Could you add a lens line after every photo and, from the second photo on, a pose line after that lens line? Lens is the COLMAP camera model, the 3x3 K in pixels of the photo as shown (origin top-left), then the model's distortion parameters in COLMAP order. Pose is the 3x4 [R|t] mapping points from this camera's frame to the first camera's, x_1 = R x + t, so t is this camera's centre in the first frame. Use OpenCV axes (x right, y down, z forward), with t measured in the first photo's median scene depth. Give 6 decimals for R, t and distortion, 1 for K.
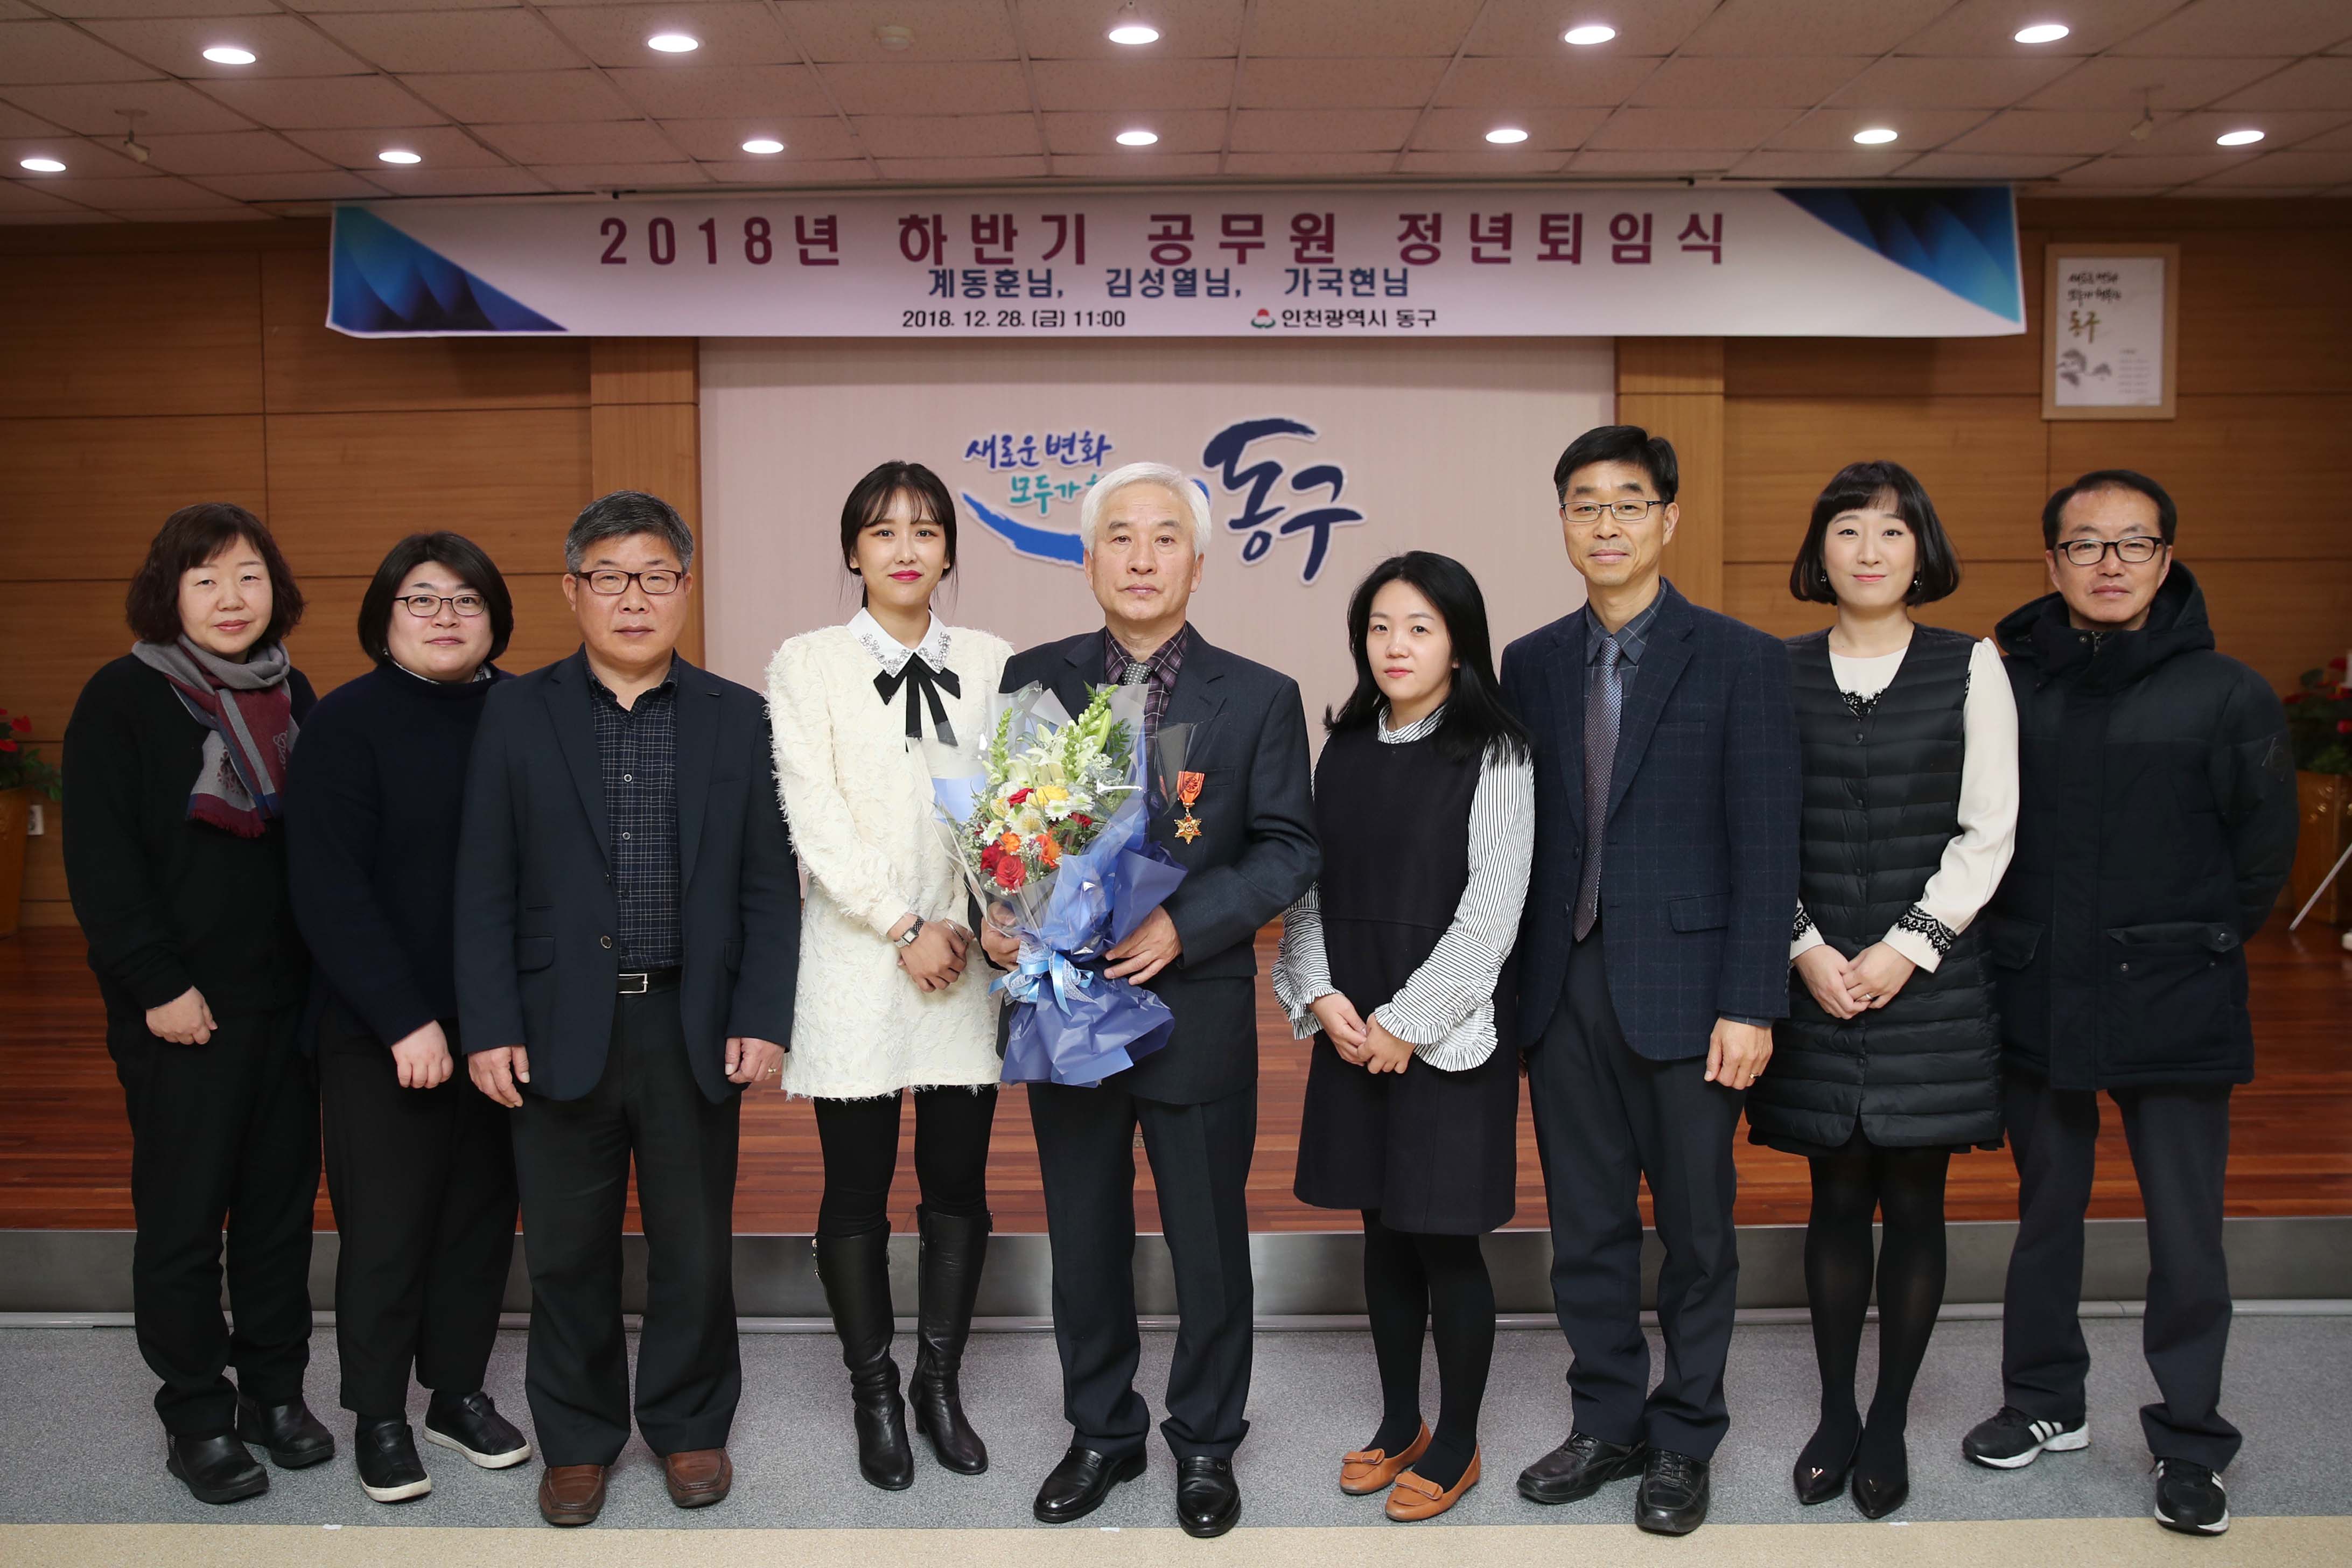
lens RADIAL K [[1958.0, 0, 1136.7], [0, 1958.0, 727.9], [0, 0, 1]] dist [-0.097000, 0.072455]
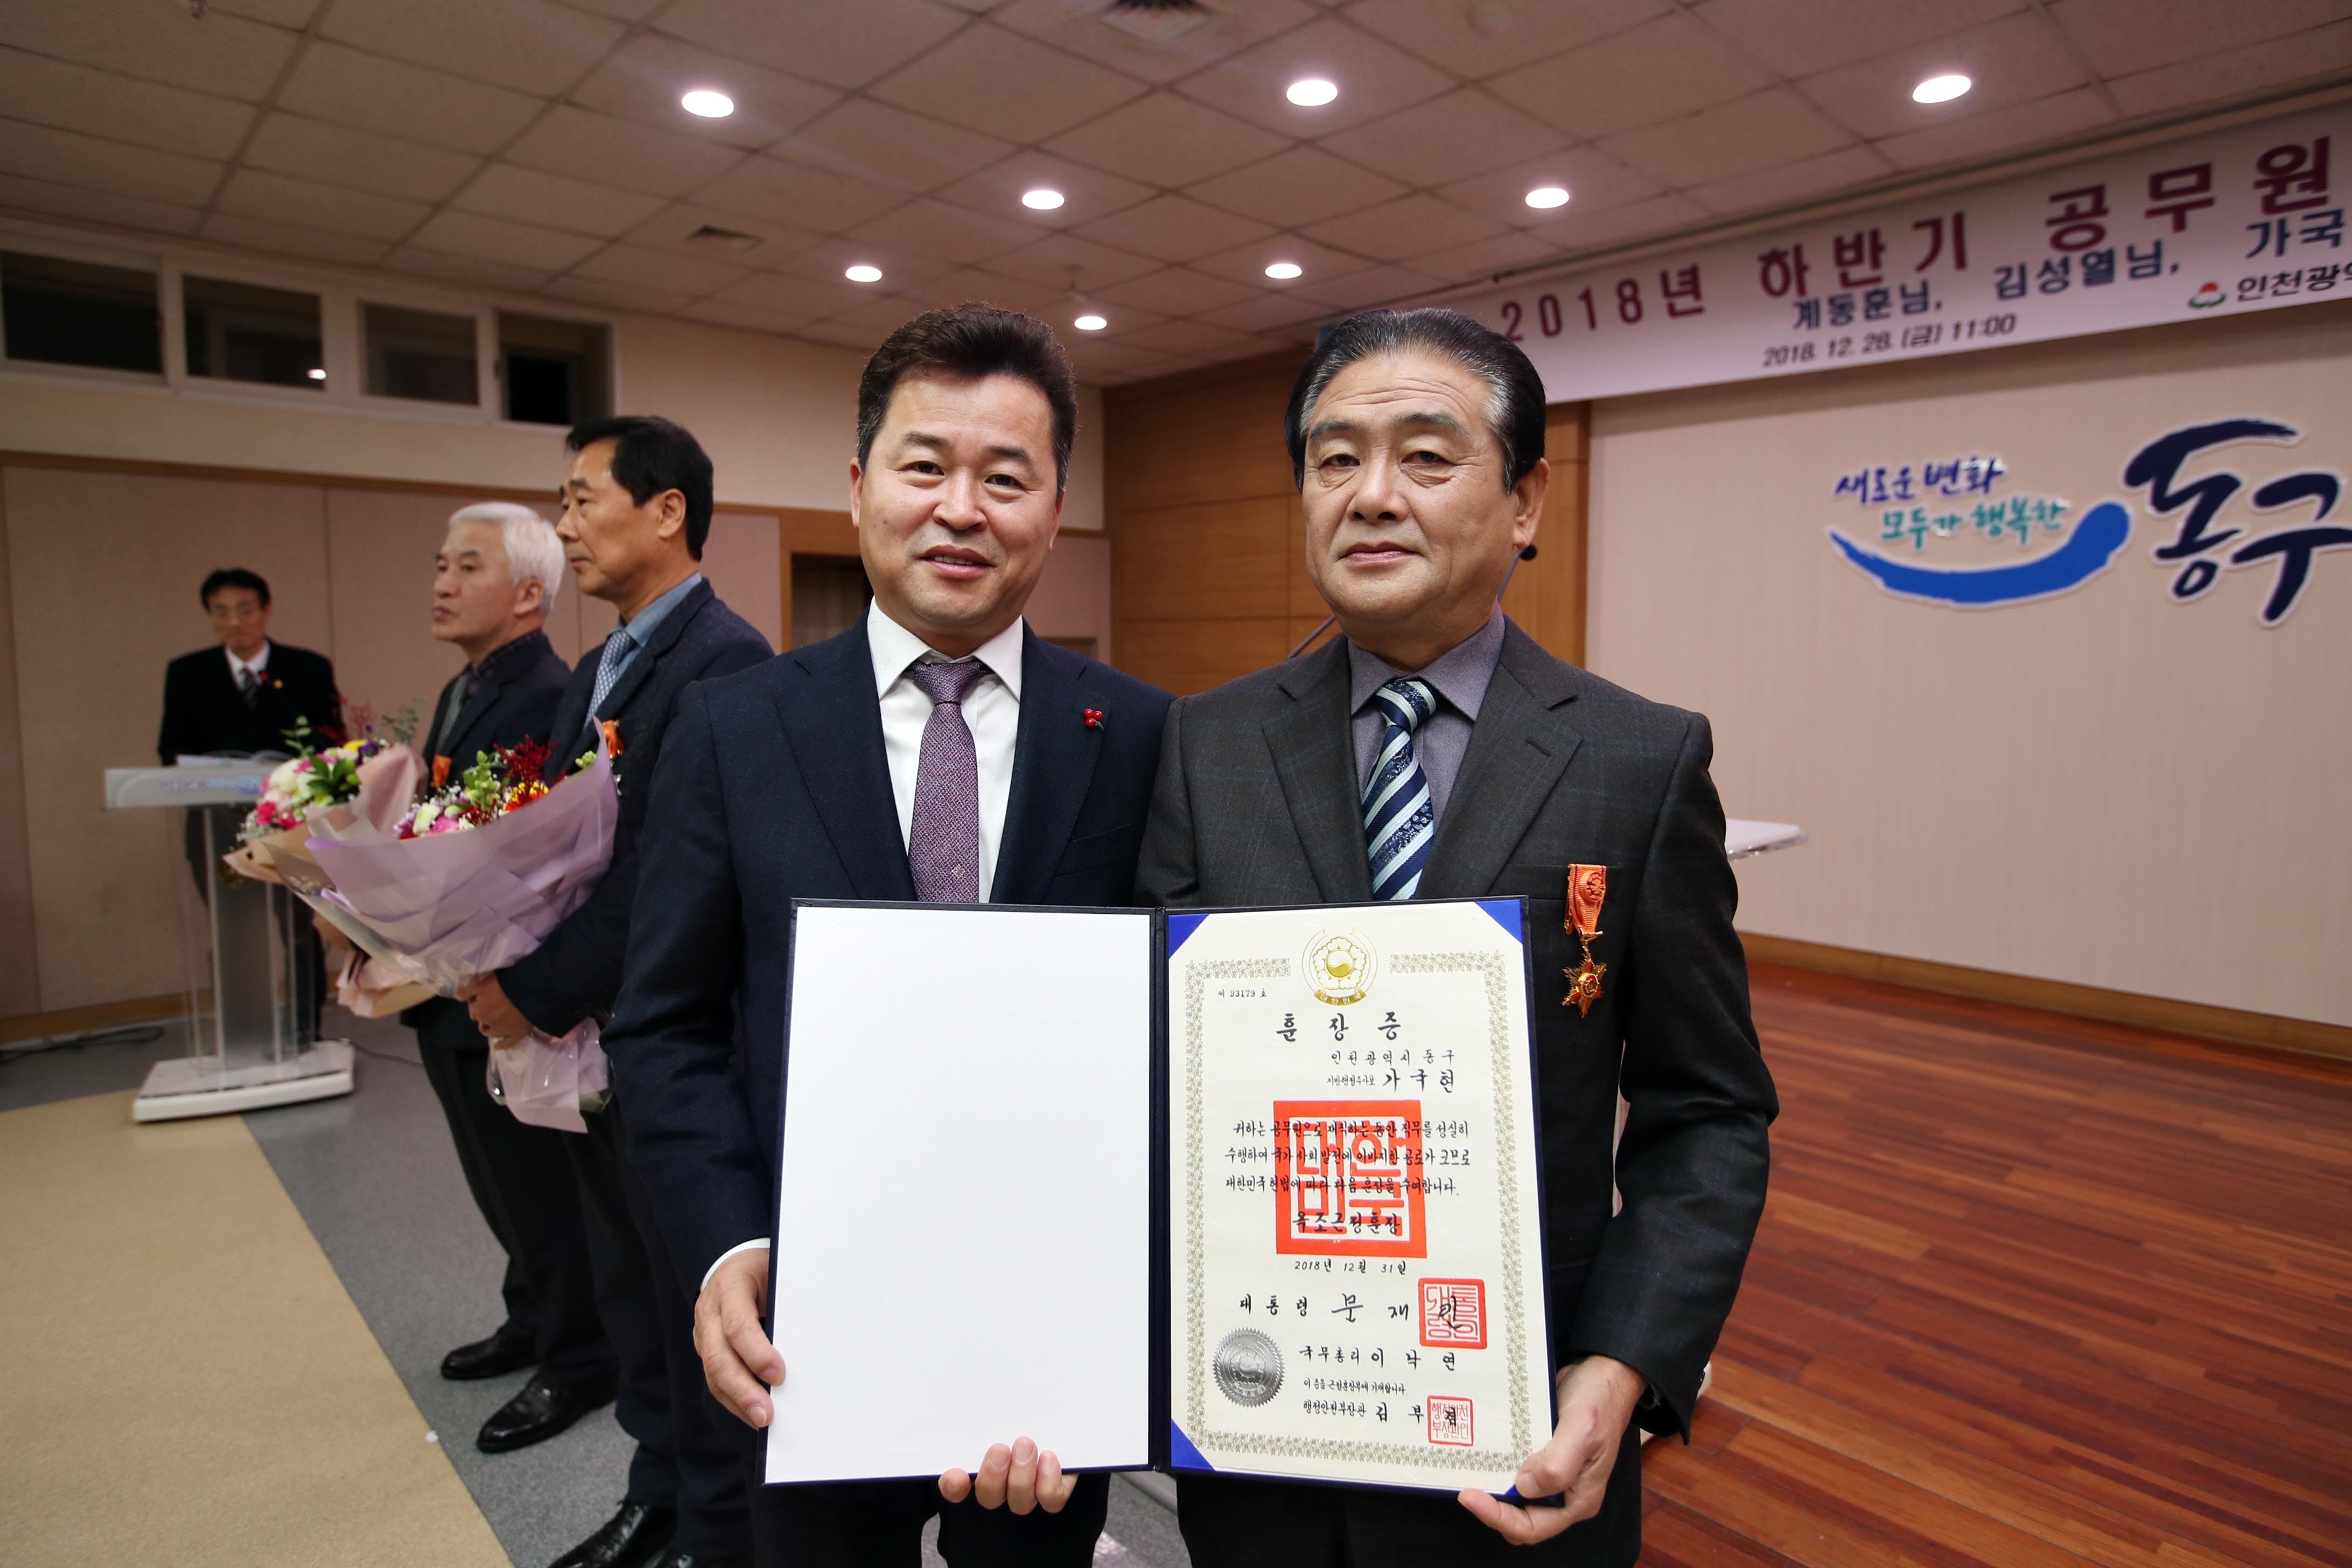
lens RADIAL K [[1349.5, 0, 1179.4], [0, 1349.5, 757.4], [0, 0, 1]] dist [-0.003075, 0.003804]
pose [[0.690141, 0.072174, -0.720067, 0.187220], [-0.055228, 0.997365, 0.047035, -0.021822], [0.721564, 0.007307, 0.692309, 0.307620]]
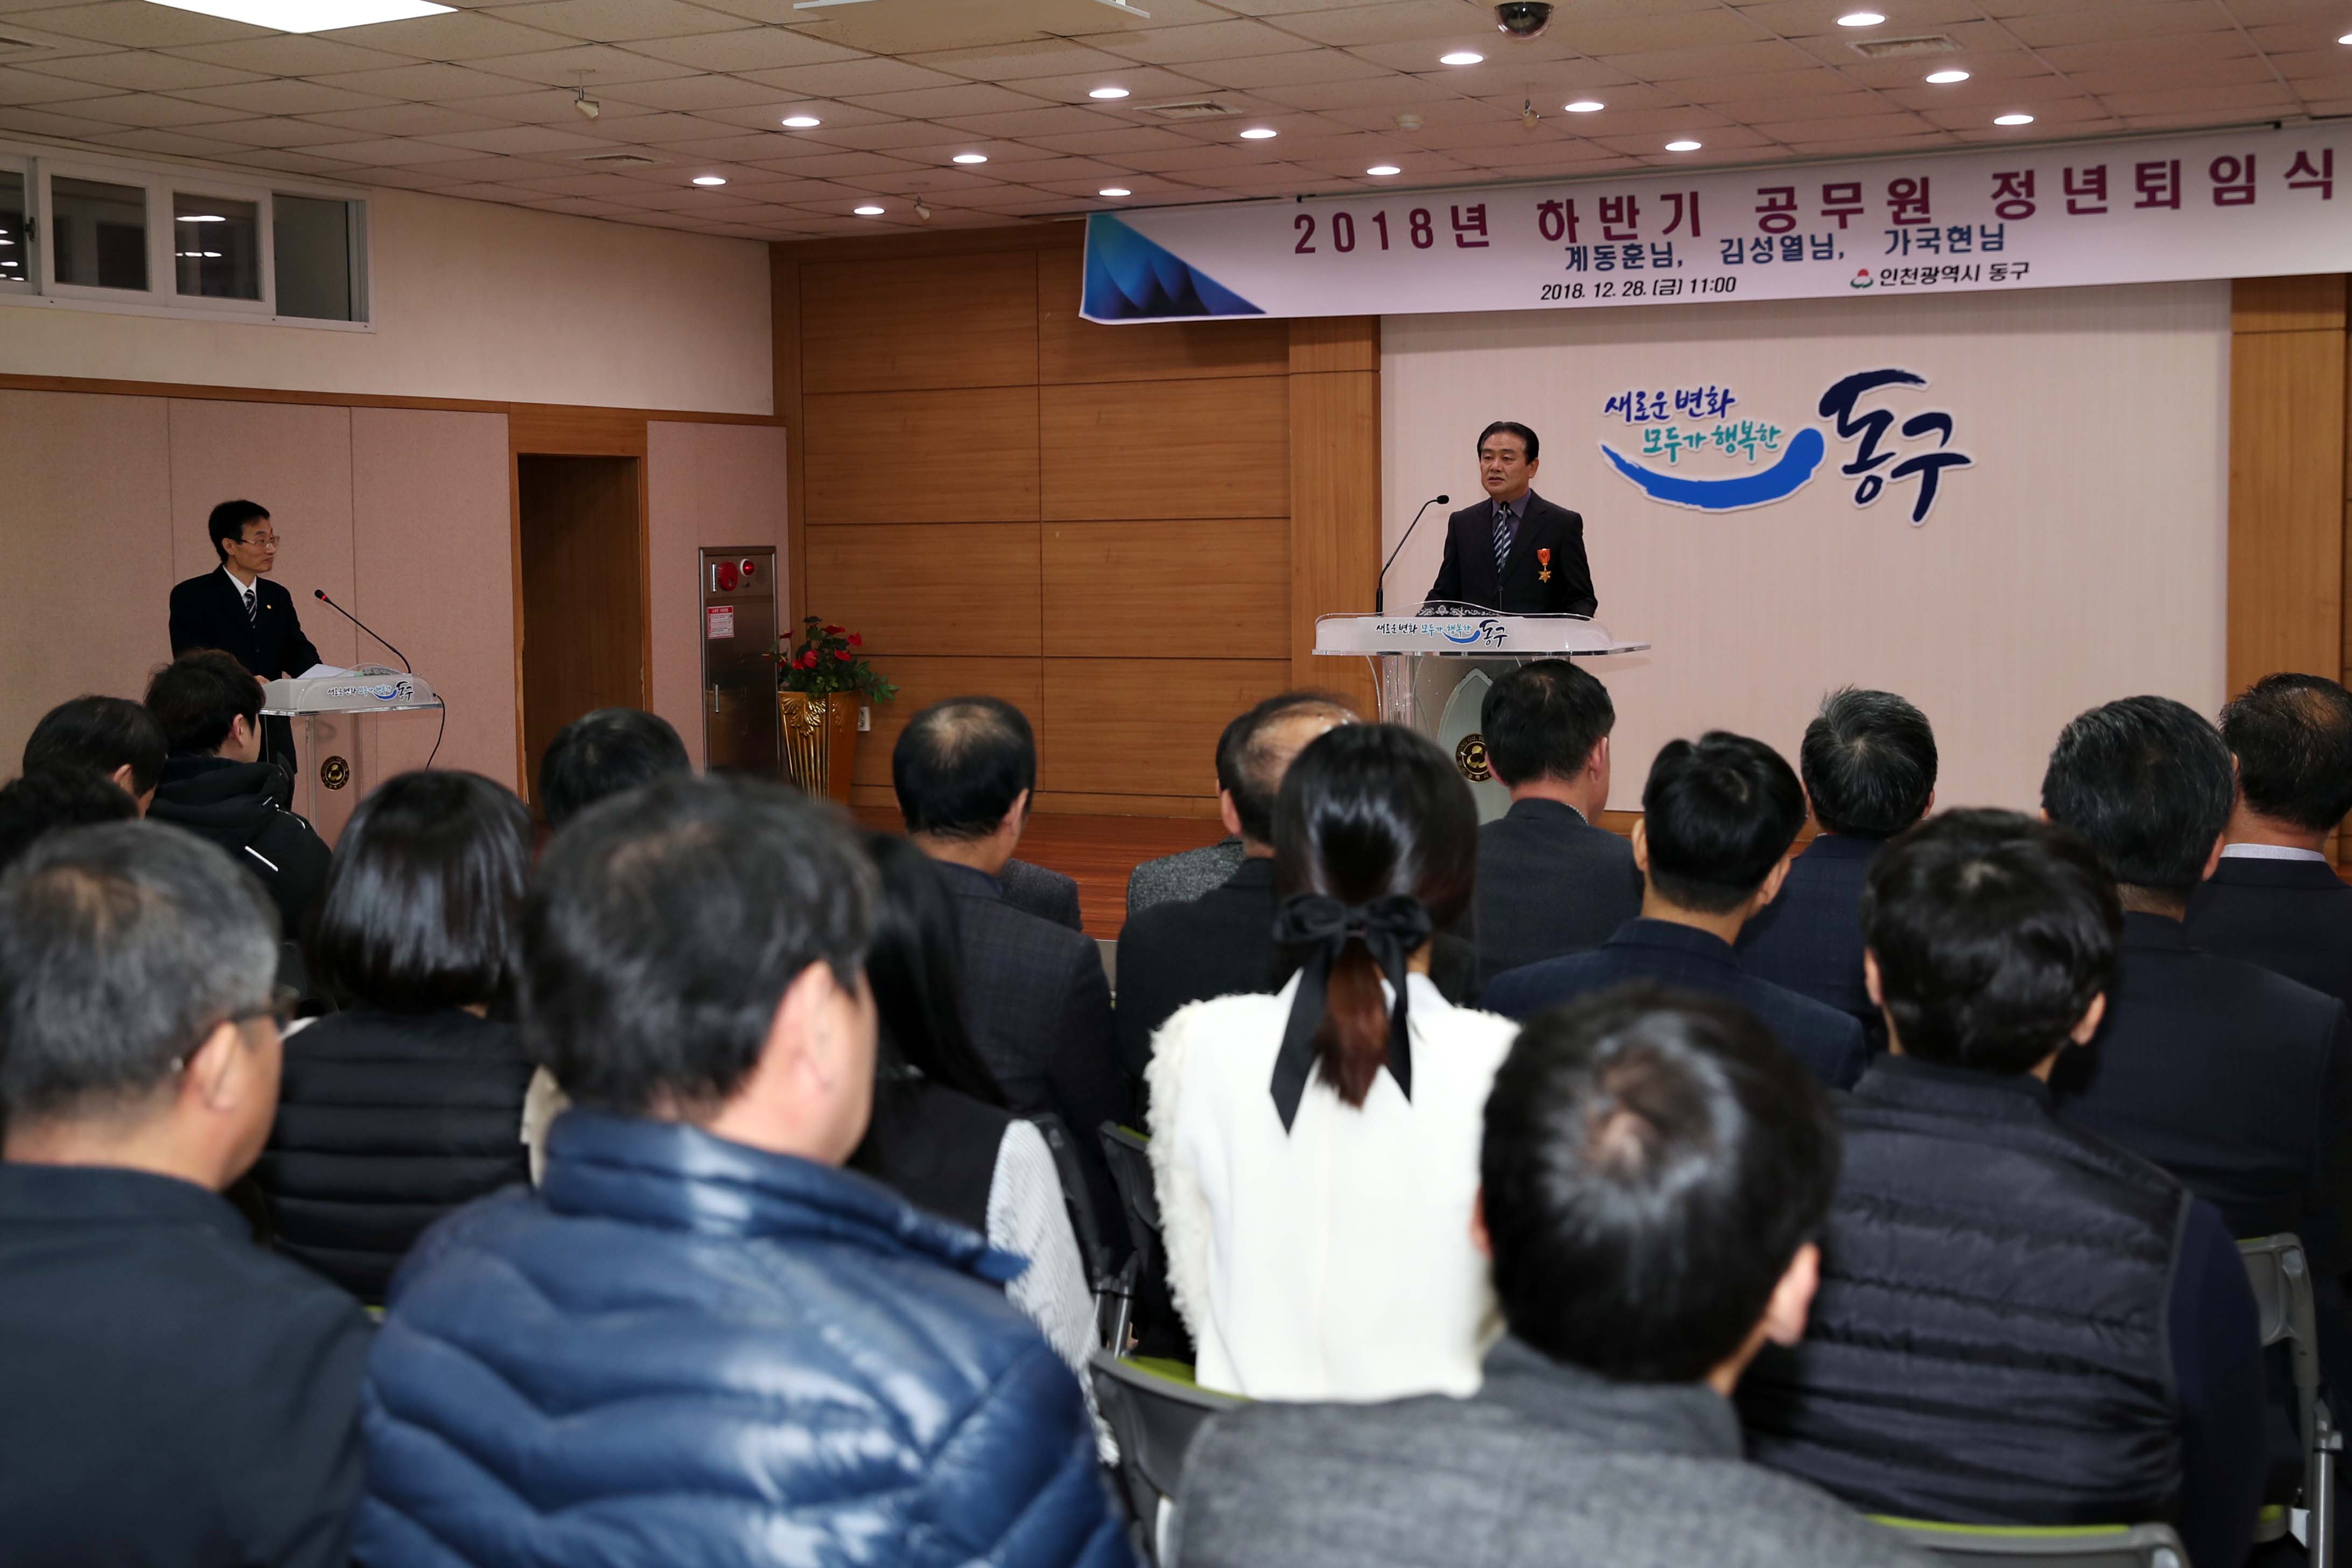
lens RADIAL K [[2949.8, 0, 1080.3], [0, 2949.8, 709.8], [0, 0, 1]] dist [0.017070, 0.059991]
pose [[0.885264, 0.025265, -0.464402, 0.446029], [-0.027255, 0.999626, 0.002428, 0.035591], [0.464290, 0.010508, 0.885621, -0.642179]]
